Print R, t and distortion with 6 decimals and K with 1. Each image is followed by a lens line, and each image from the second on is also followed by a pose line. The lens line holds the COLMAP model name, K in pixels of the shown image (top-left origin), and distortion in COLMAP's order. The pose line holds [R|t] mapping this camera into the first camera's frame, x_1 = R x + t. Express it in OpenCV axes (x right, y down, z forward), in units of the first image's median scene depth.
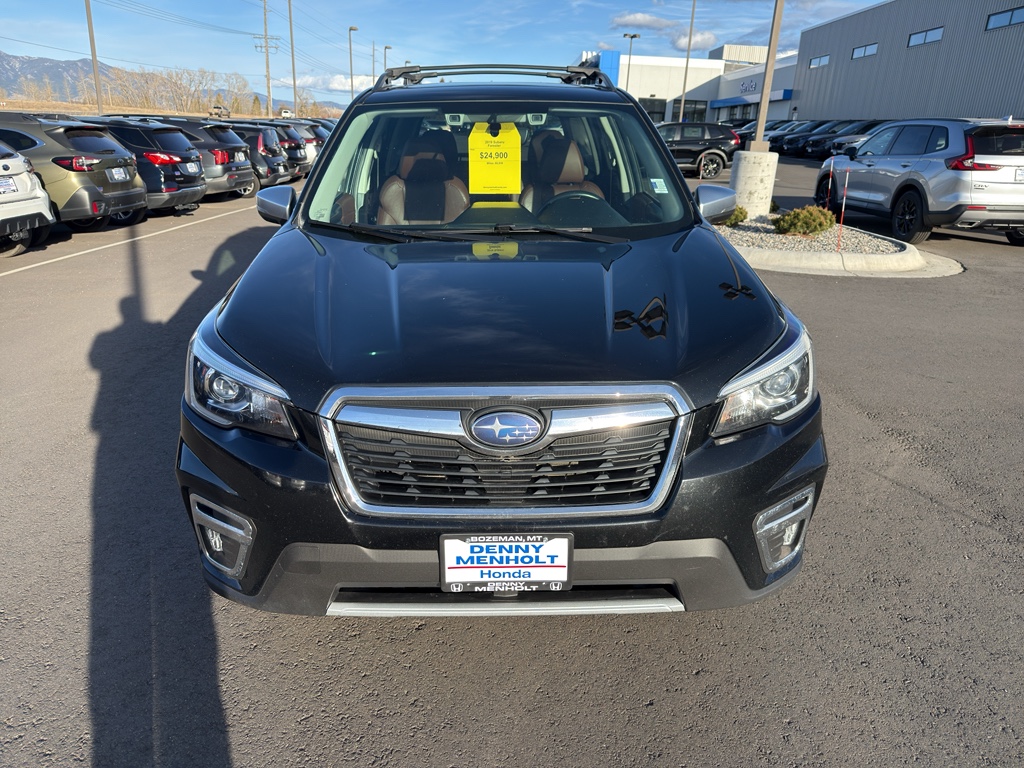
lens RADIAL K [[793.8, 0, 512.0], [0, 793.8, 384.0], [0, 0, 1]] dist [0.005024, -0.012677]
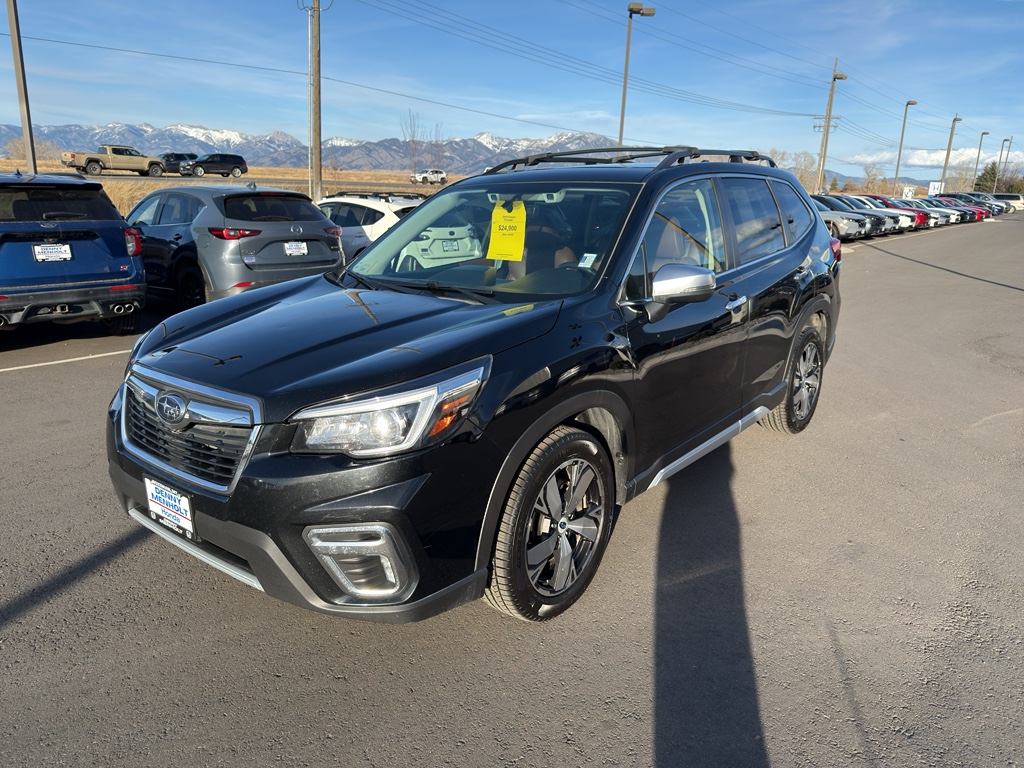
lens RADIAL K [[779.7, 0, 438.2], [0, 779.7, 339.1], [0, 0, 1]] dist [-0.002589, -0.001223]
pose [[0.743966, 0.114176, -0.658391, 1.070192], [-0.205447, 0.976652, -0.062783, -0.064576], [0.635851, 0.181973, 0.750053, 0.194654]]
